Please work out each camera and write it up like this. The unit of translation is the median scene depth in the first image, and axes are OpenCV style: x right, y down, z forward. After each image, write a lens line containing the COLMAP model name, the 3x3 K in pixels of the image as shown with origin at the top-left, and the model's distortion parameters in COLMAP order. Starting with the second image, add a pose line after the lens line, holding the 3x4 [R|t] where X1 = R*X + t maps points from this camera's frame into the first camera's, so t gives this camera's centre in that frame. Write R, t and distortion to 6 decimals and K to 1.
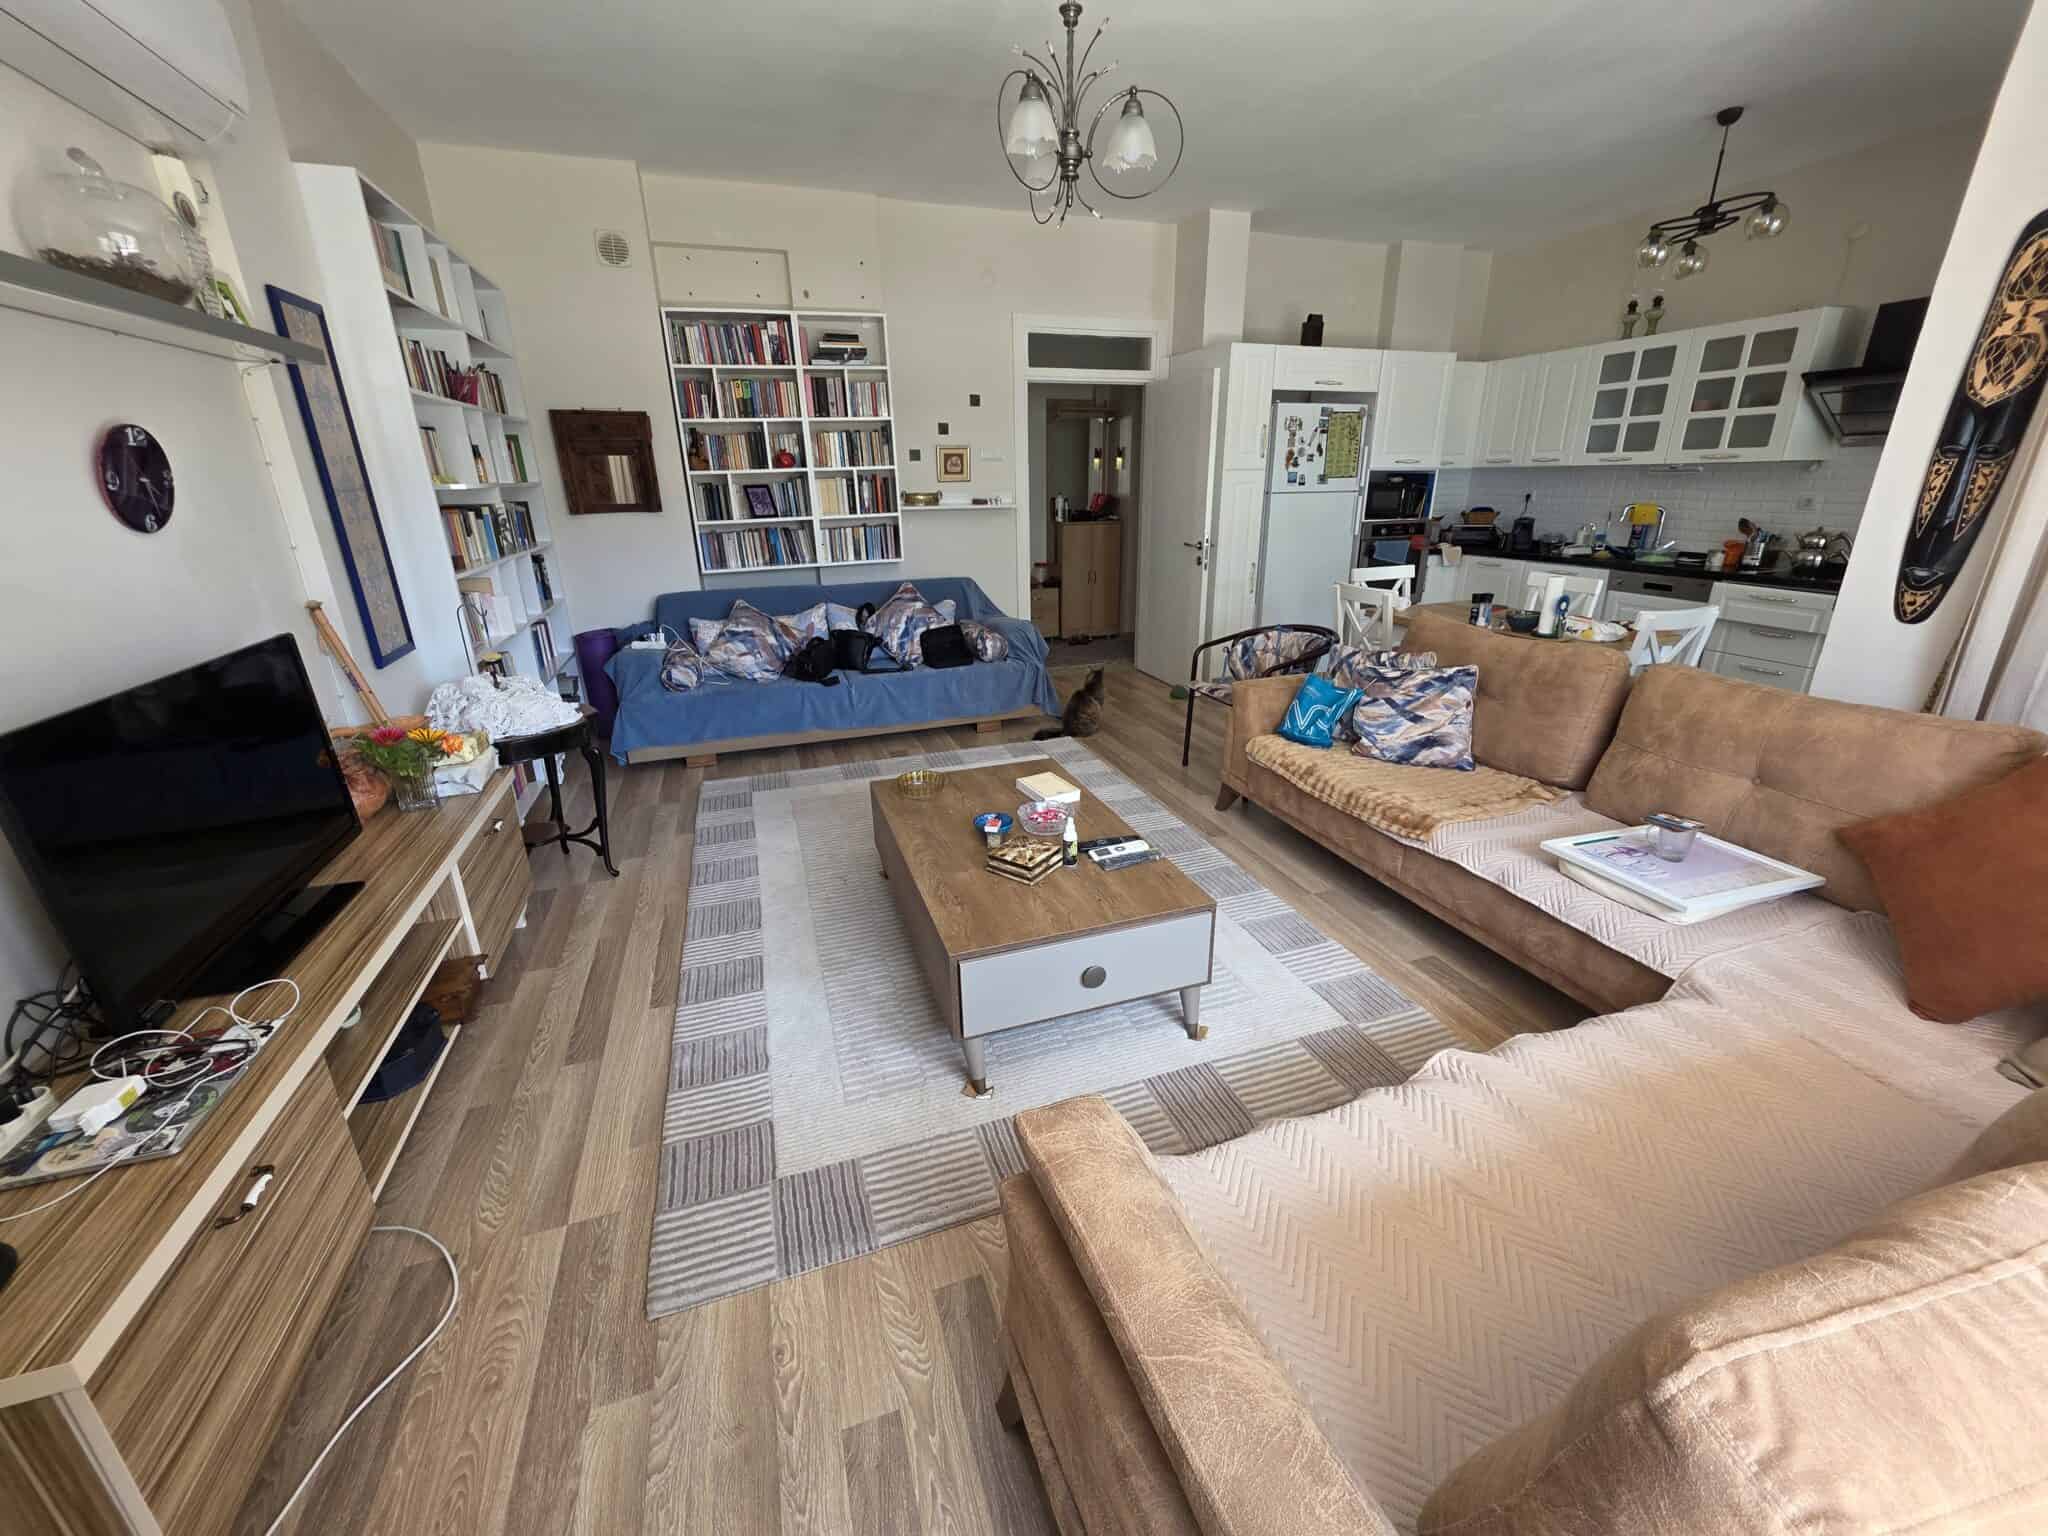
lens RADIAL K [[817.4, 0, 1030.6], [0, 817.4, 762.3], [0, 0, 1]] dist [0.001680, -0.000705]
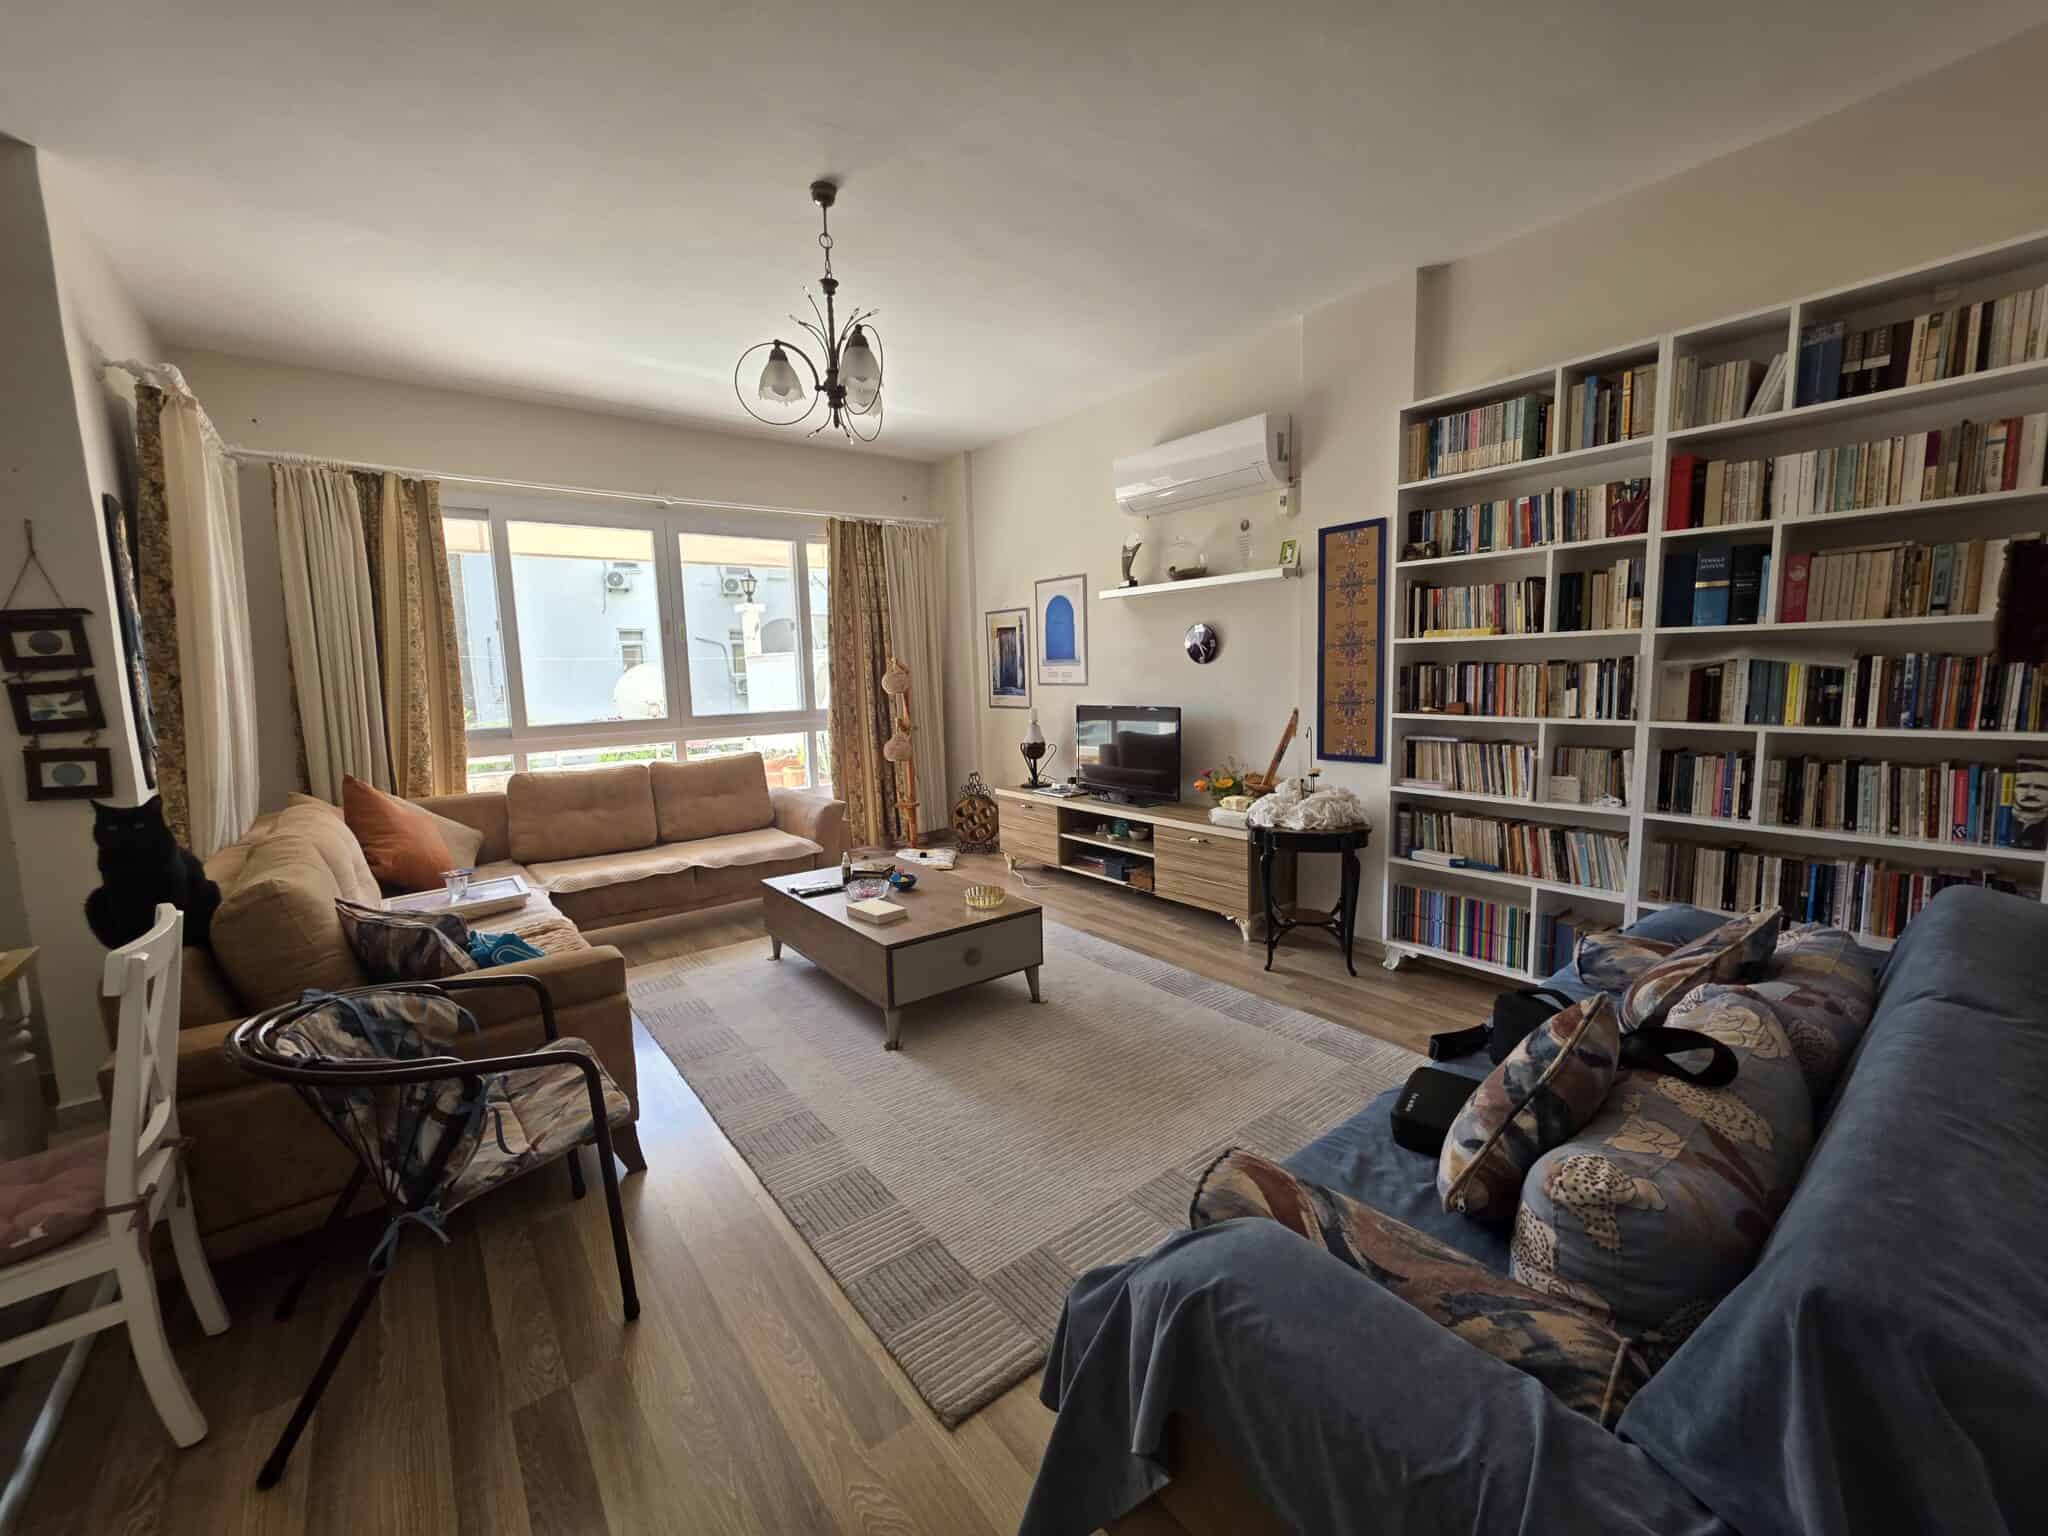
lens RADIAL K [[817.4, 0, 1030.6], [0, 817.4, 762.3], [0, 0, 1]] dist [0.001680, -0.000705]
pose [[-0.943636, 0.077770, -0.321720, 0.099821], [-0.070228, 0.902828, 0.424228, -0.395706], [0.323450, 0.422911, -0.846479, 1.172670]]
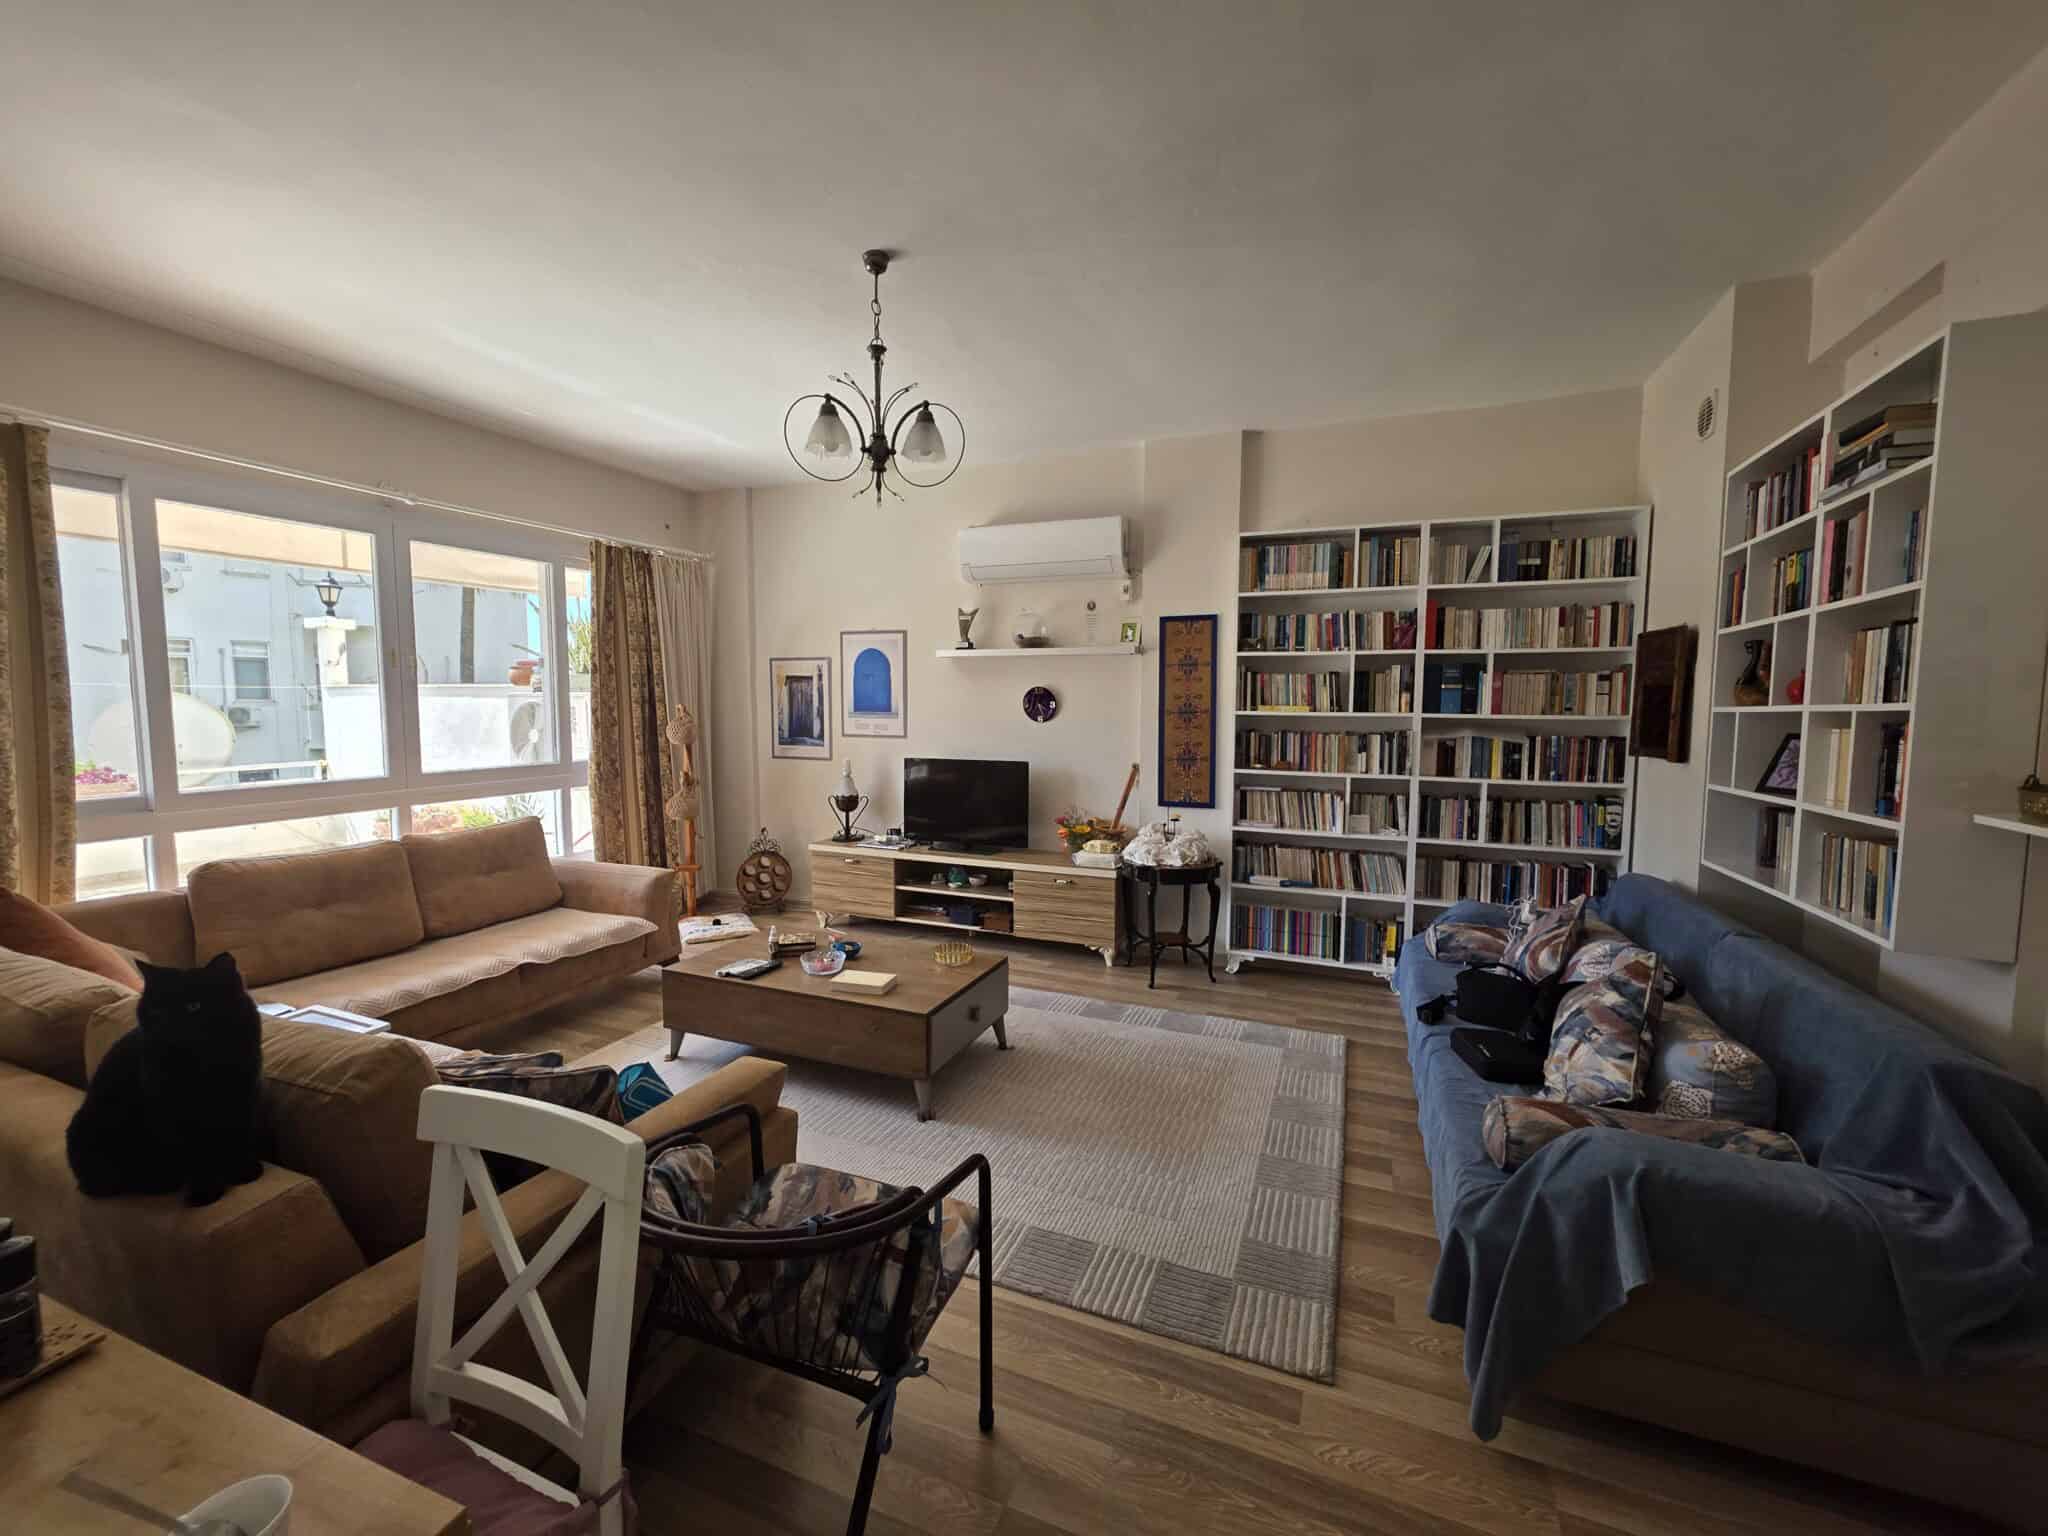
lens RADIAL K [[817.4, 0, 1030.6], [0, 817.4, 762.3], [0, 0, 1]] dist [0.001680, -0.000705]
pose [[-0.658595, 0.069285, -0.749301, 0.404757], [-0.244382, 0.922085, 0.300060, -0.376938], [0.711709, 0.380734, -0.590349, 1.019633]]
